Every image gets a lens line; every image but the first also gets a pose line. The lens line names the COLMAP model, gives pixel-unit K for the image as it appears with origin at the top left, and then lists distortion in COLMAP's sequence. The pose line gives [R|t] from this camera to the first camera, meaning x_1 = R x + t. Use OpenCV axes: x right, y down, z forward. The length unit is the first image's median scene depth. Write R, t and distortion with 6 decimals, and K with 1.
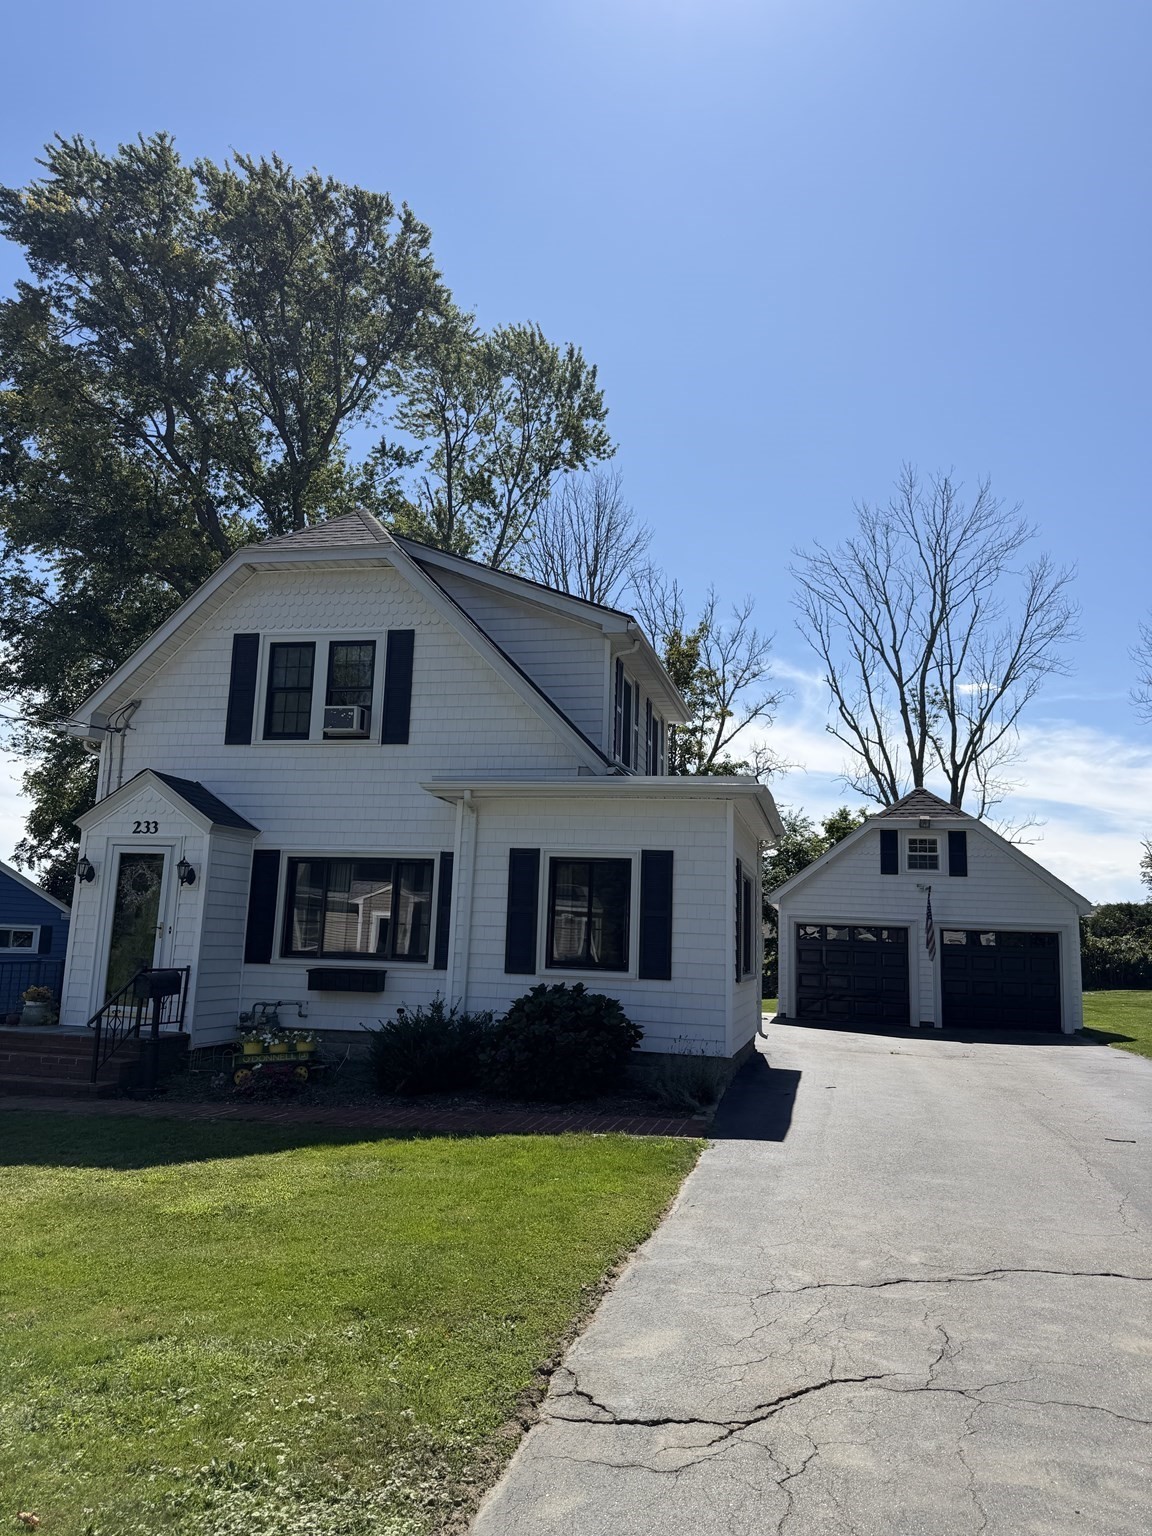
lens RADIAL K [[1085.1, 0, 570.9], [0, 1085.1, 774.7], [0, 0, 1]] dist [0.065605, -0.092334]
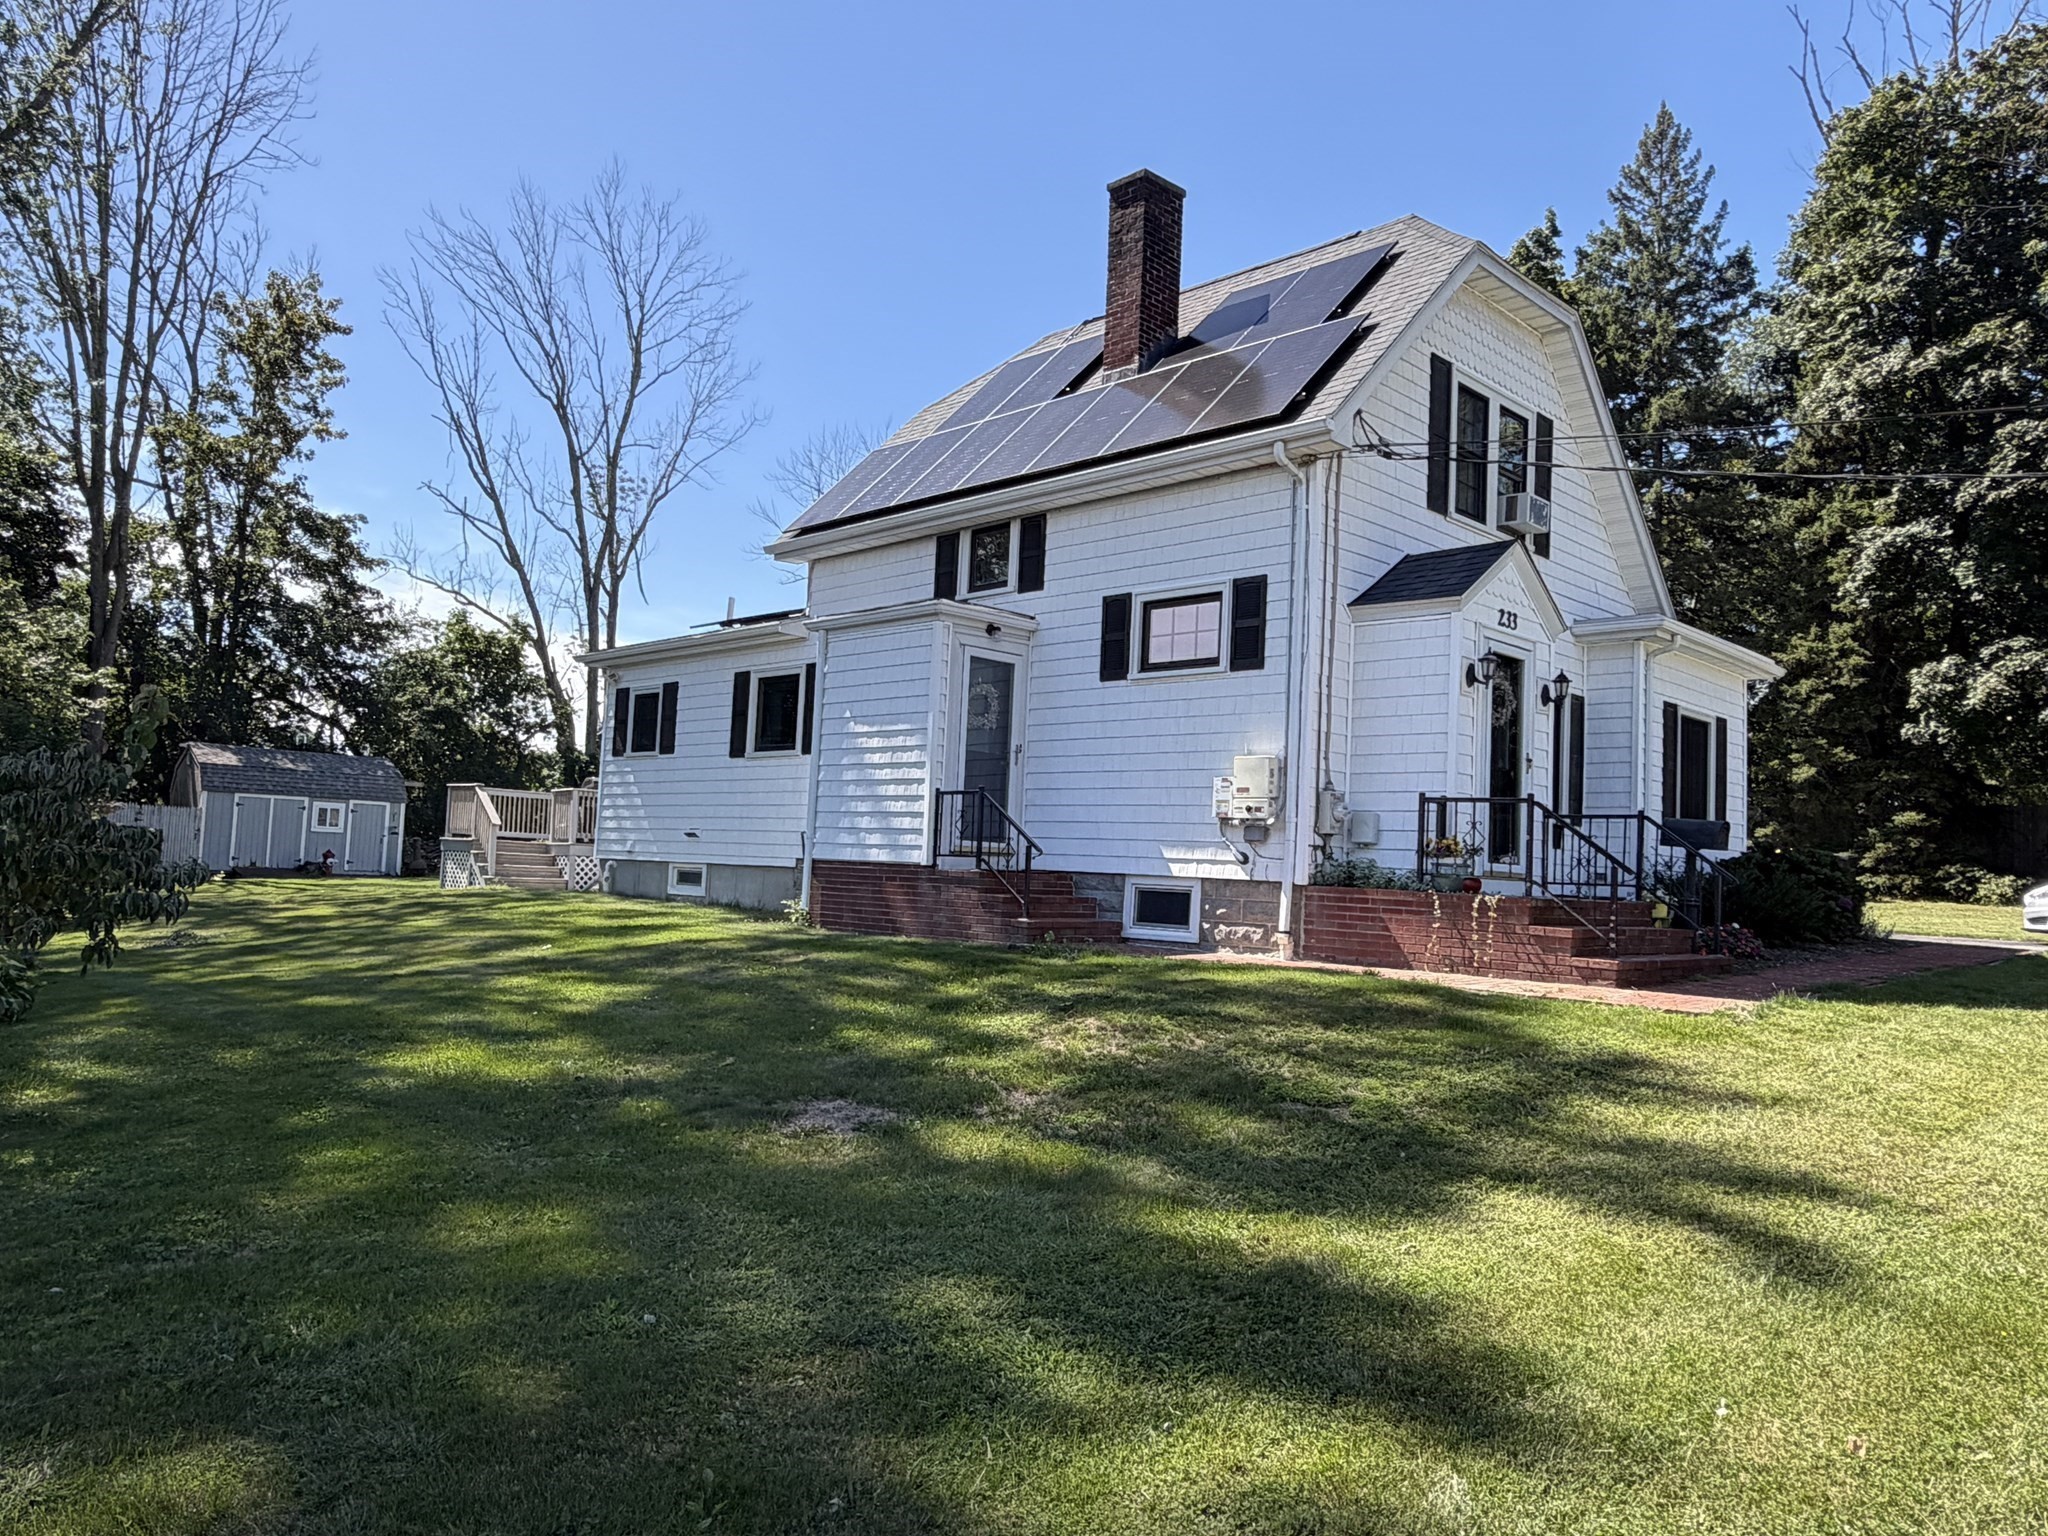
lens RADIAL K [[1408.1, 0, 1024.0], [0, 1408.1, 768.0], [0, 0, 1]] dist [0.029366, -0.001426]
pose [[0.532756, 0.045909, 0.845023, -0.773949], [-0.154388, 0.987043, 0.043711, 0.088565], [-0.832067, -0.153749, 0.532941, 0.437467]]
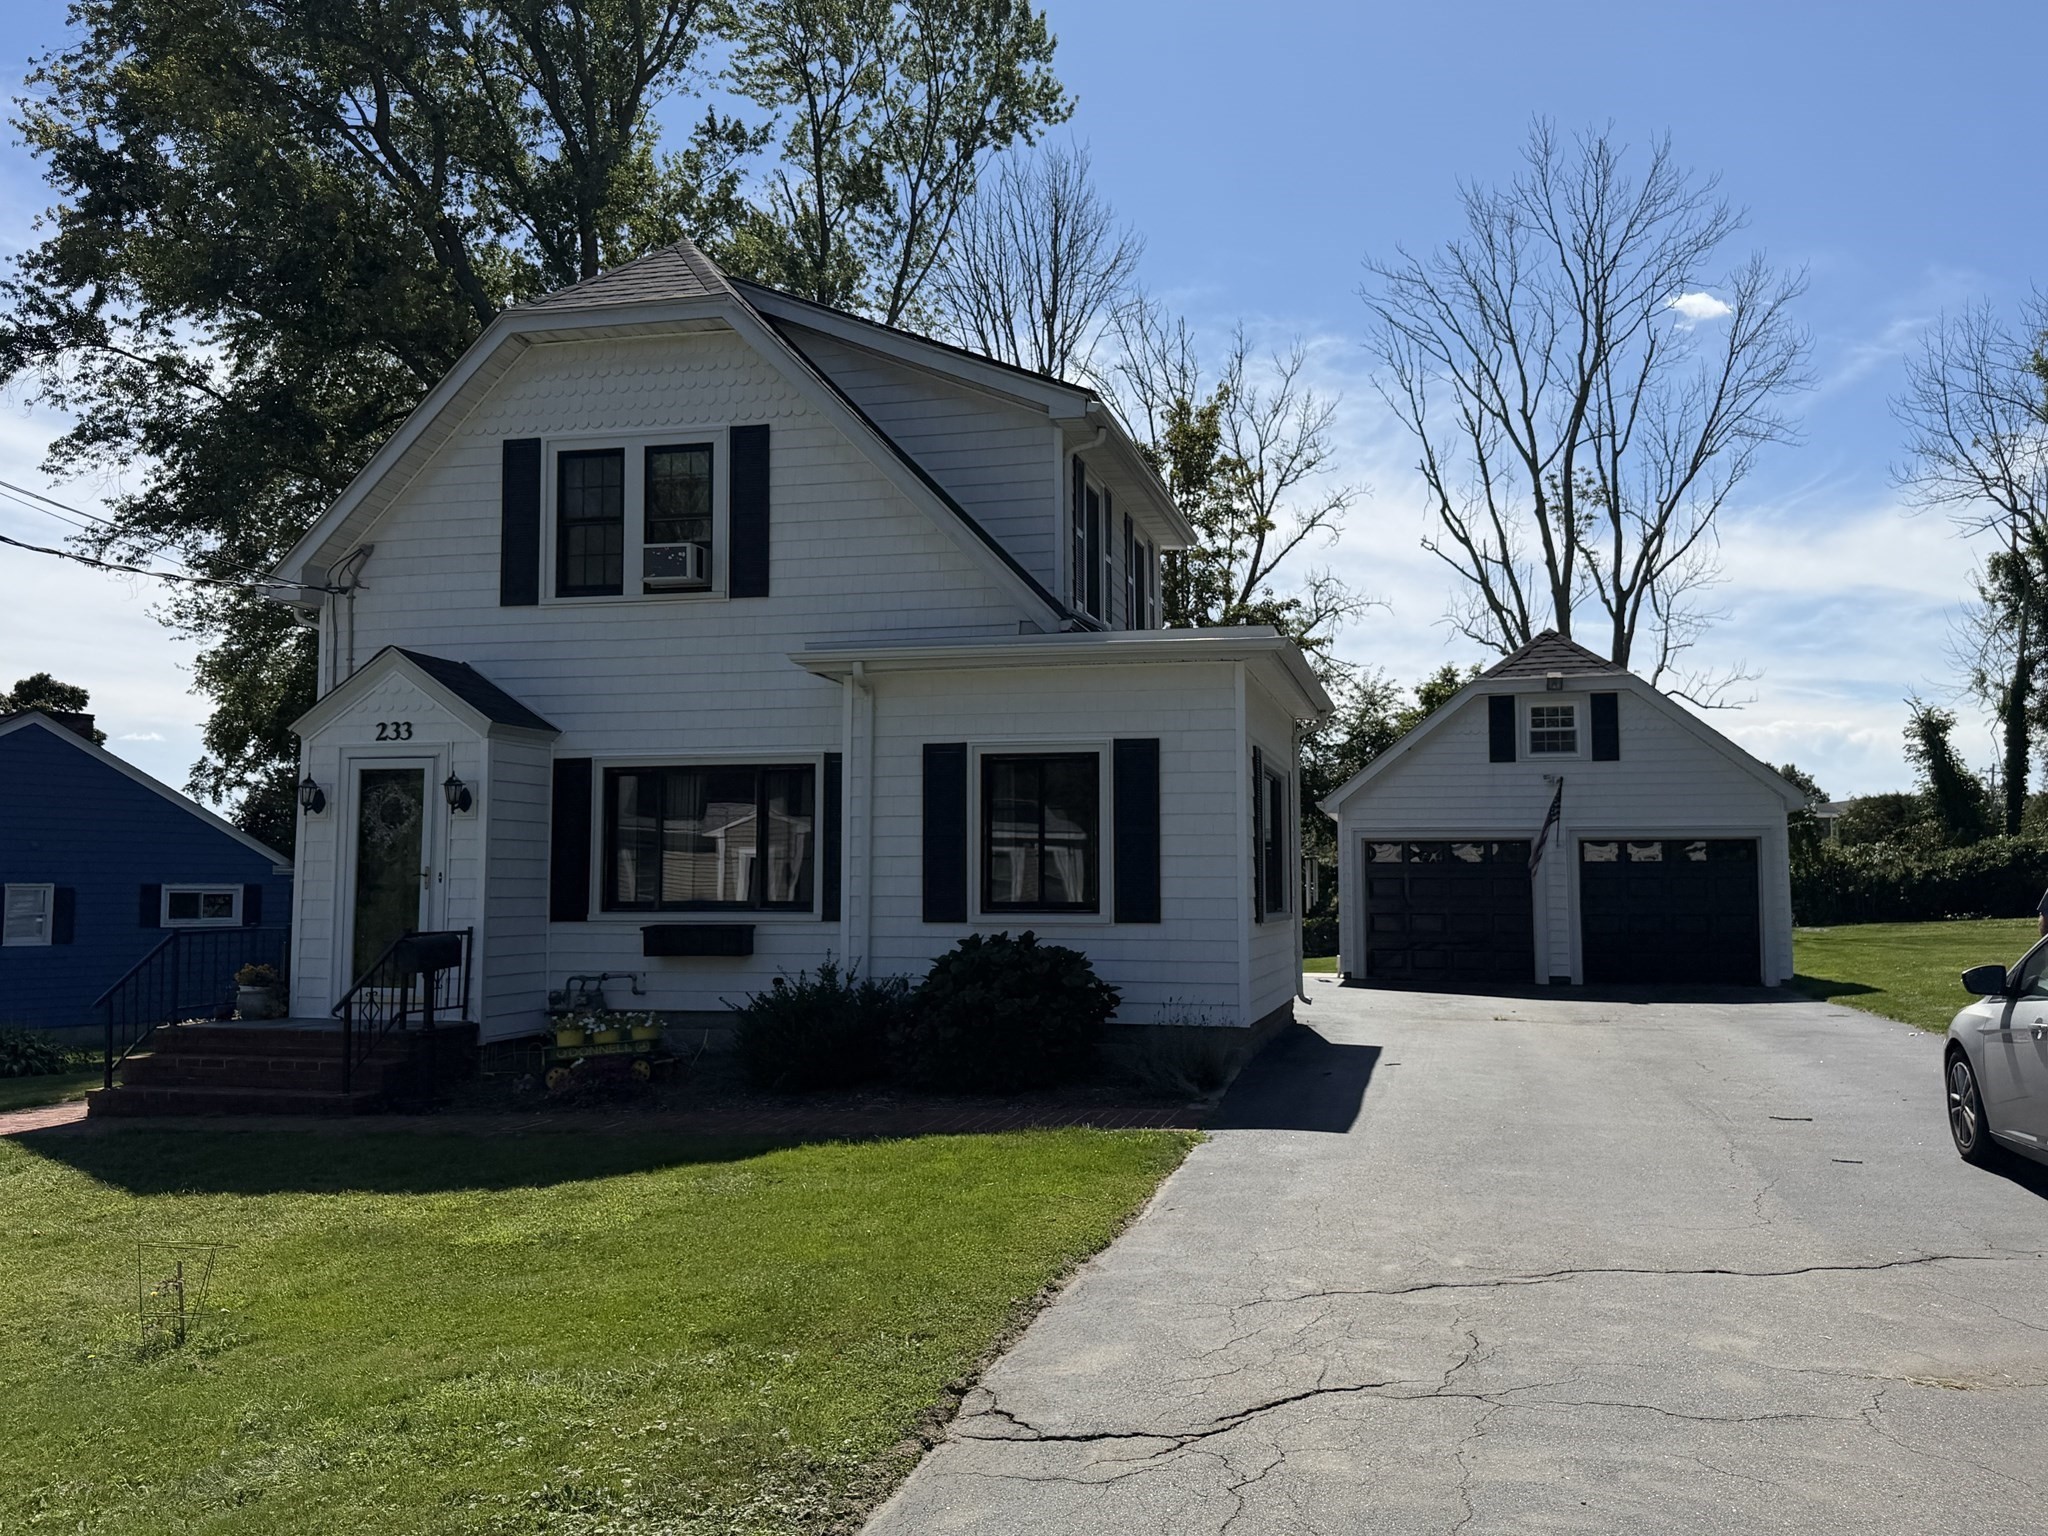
lens RADIAL K [[1678.7, 0, 1023.4], [0, 1678.7, 771.3], [0, 0, 1]] dist [0.098621, -0.172012]
pose [[0.999243, -0.037154, -0.011507, 0.010378], [0.037986, 0.995784, 0.083498, -0.000658], [0.008356, -0.083872, 0.996442, -0.034543]]
